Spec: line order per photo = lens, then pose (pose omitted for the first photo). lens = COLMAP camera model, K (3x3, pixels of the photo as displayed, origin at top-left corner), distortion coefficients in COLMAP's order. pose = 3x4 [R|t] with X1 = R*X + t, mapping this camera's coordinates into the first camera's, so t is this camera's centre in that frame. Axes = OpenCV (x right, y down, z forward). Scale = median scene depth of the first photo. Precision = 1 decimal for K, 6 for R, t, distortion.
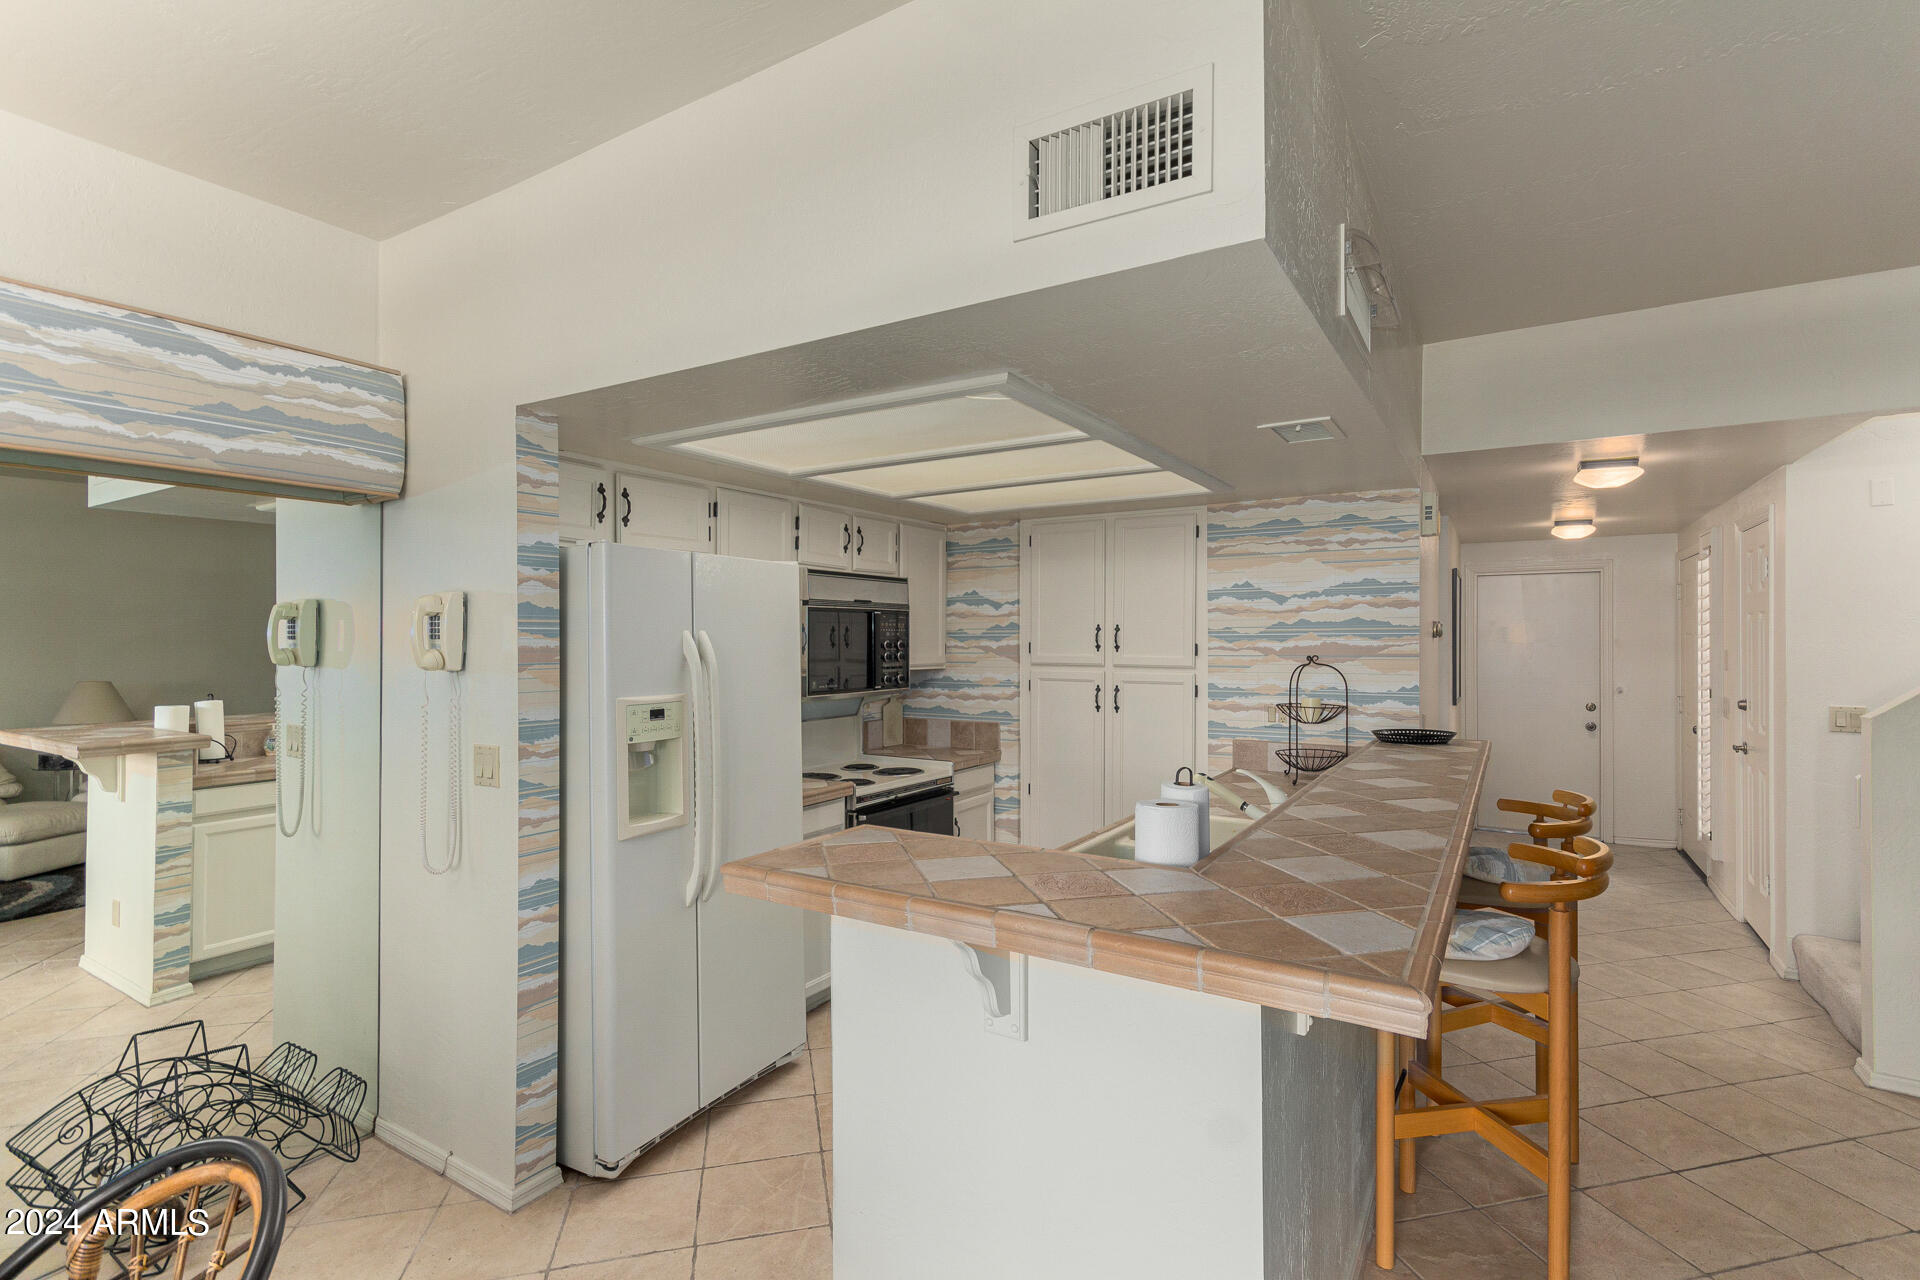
lens RADIAL K [[889.4, 0, 973.8], [0, 889.4, 627.4], [0, 0, 1]] dist [0.001875, 0.000837]
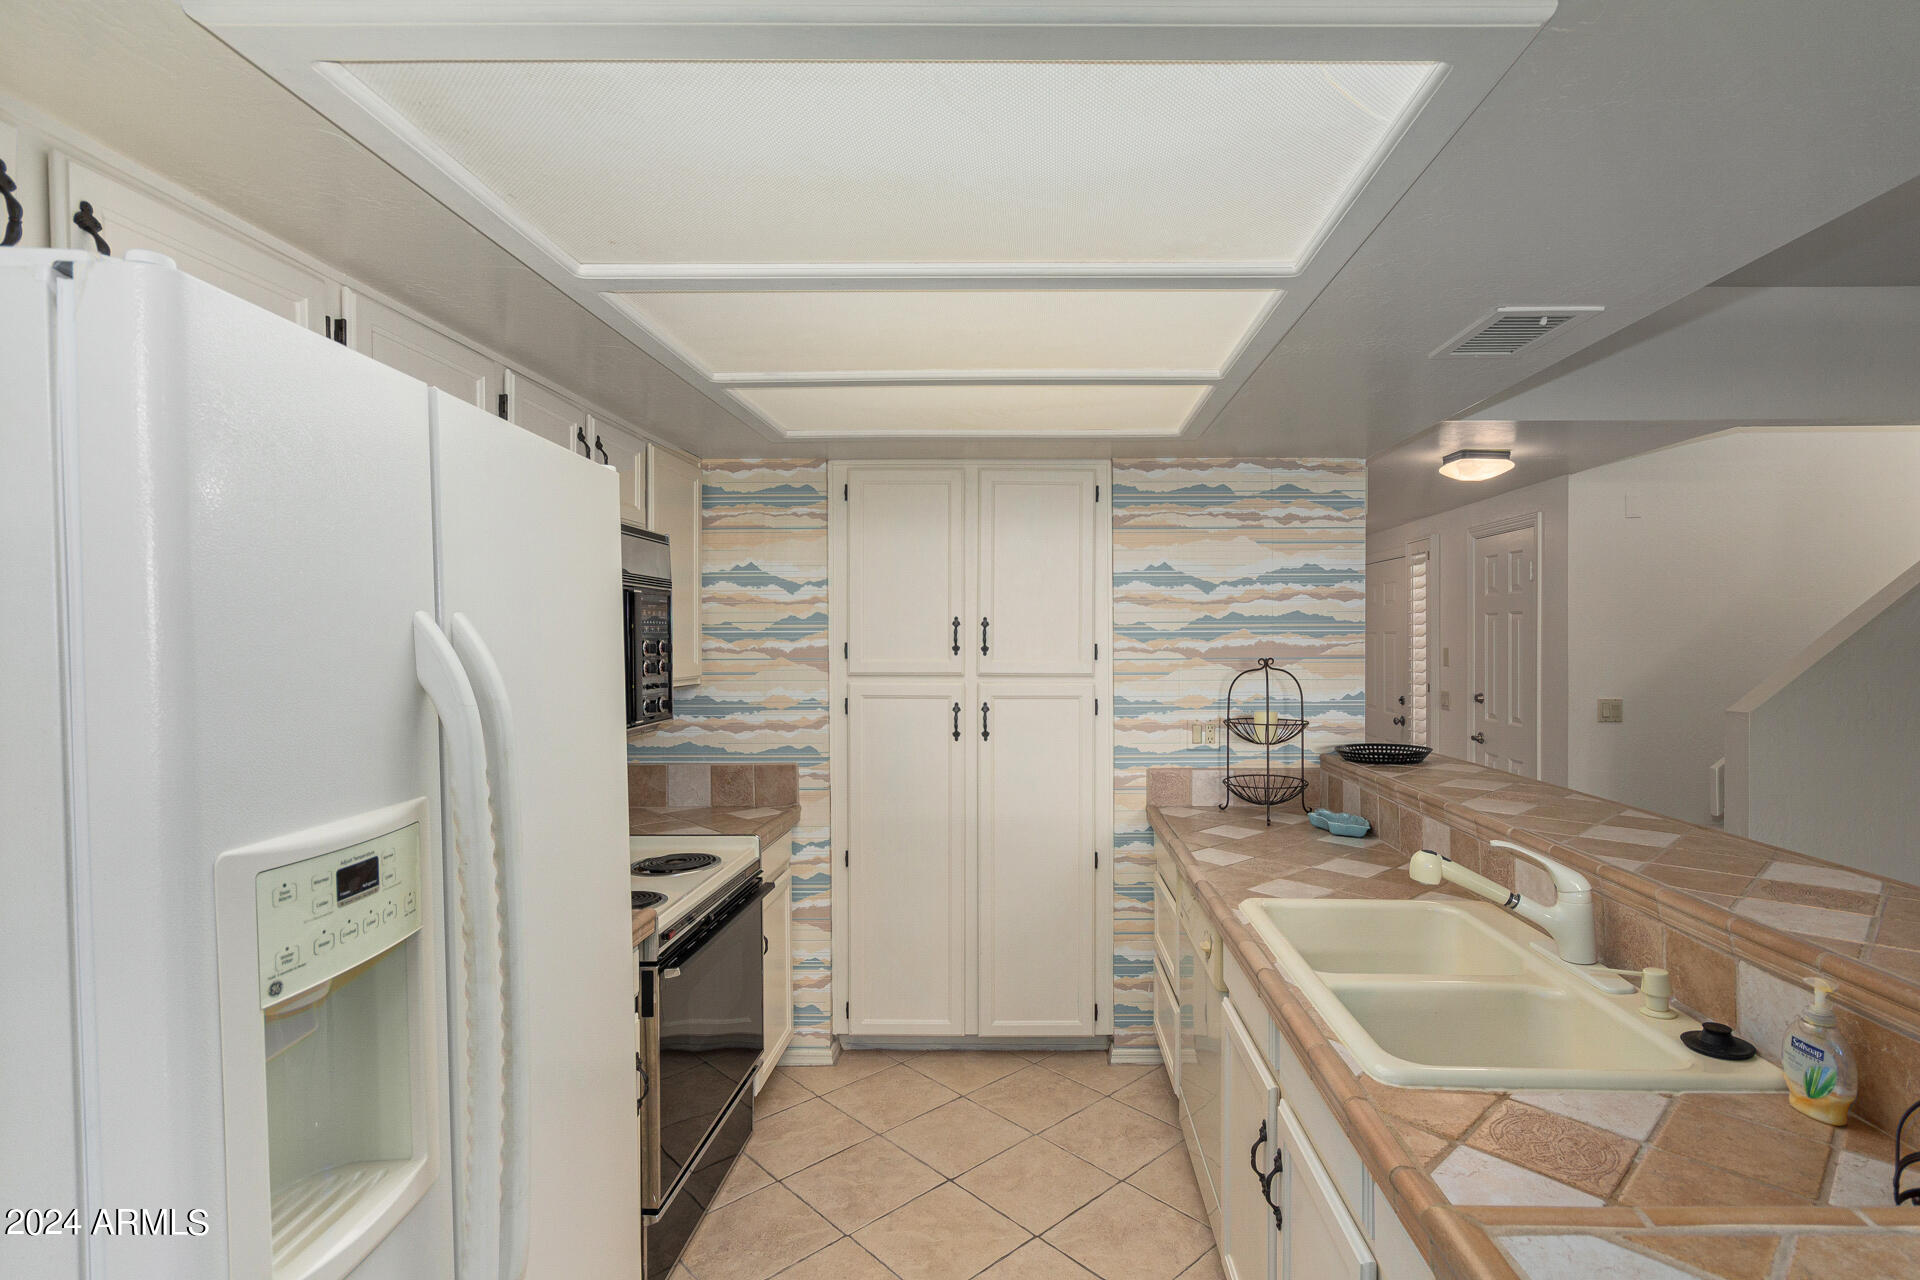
lens RADIAL K [[914.1, 0, 1034.3], [0, 914.1, 646.2], [0, 0, 1]] dist [0.003482, 0.001985]
pose [[0.856428, -0.005020, 0.516243, -0.209934], [-0.006344, 0.999775, 0.020247, 0.005494], [-0.516228, -0.020615, 0.856203, 0.400283]]
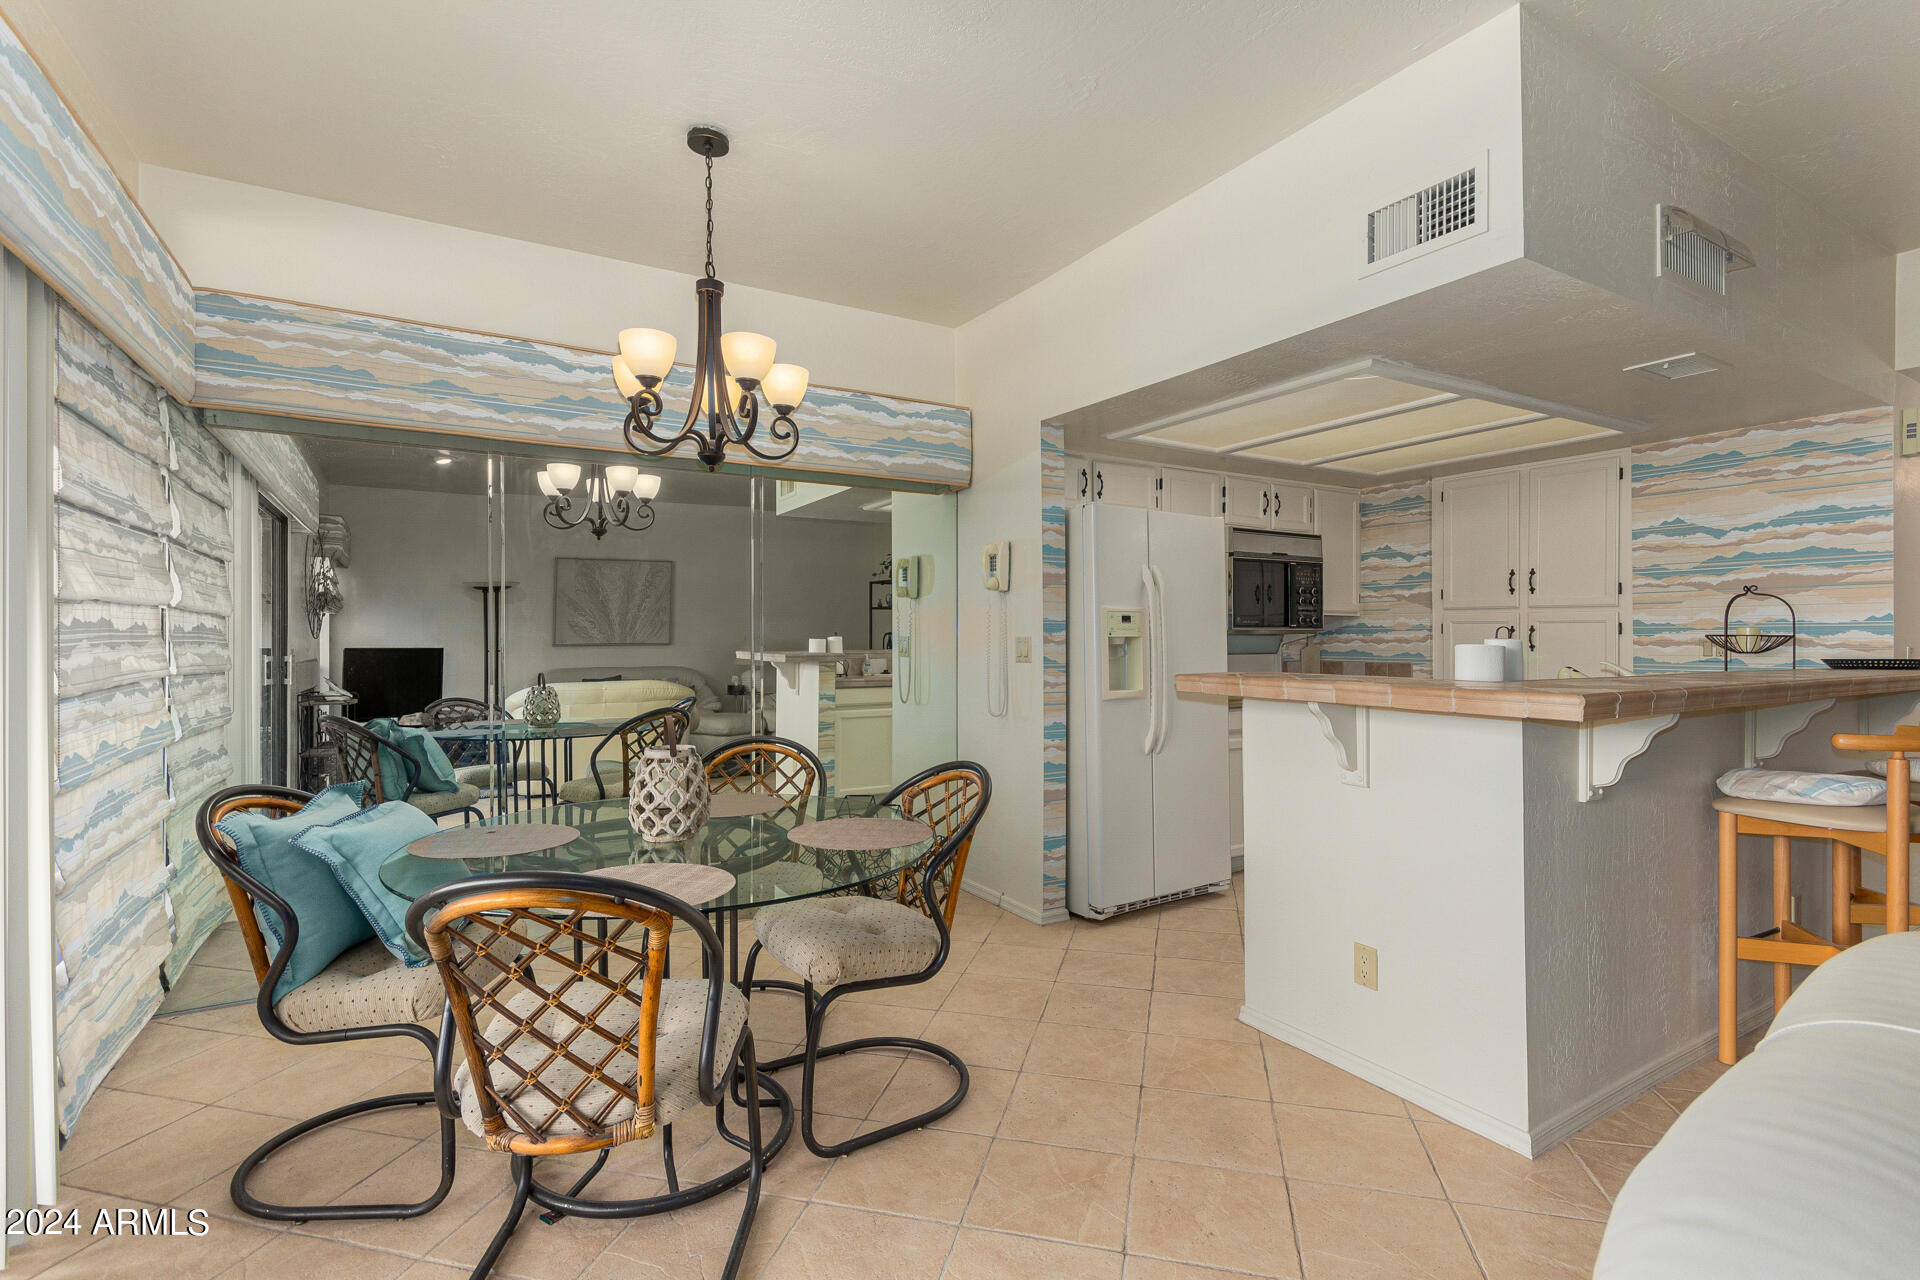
lens RADIAL K [[889.4, 0, 969.8], [0, 889.4, 623.9], [0, 0, 1]] dist [0.001875, 0.000837]
pose [[0.886884, -0.004258, -0.461973, 0.064189], [0.004440, 0.999990, -0.000693, 0.069353], [0.461971, -0.001437, 0.886894, -0.284906]]
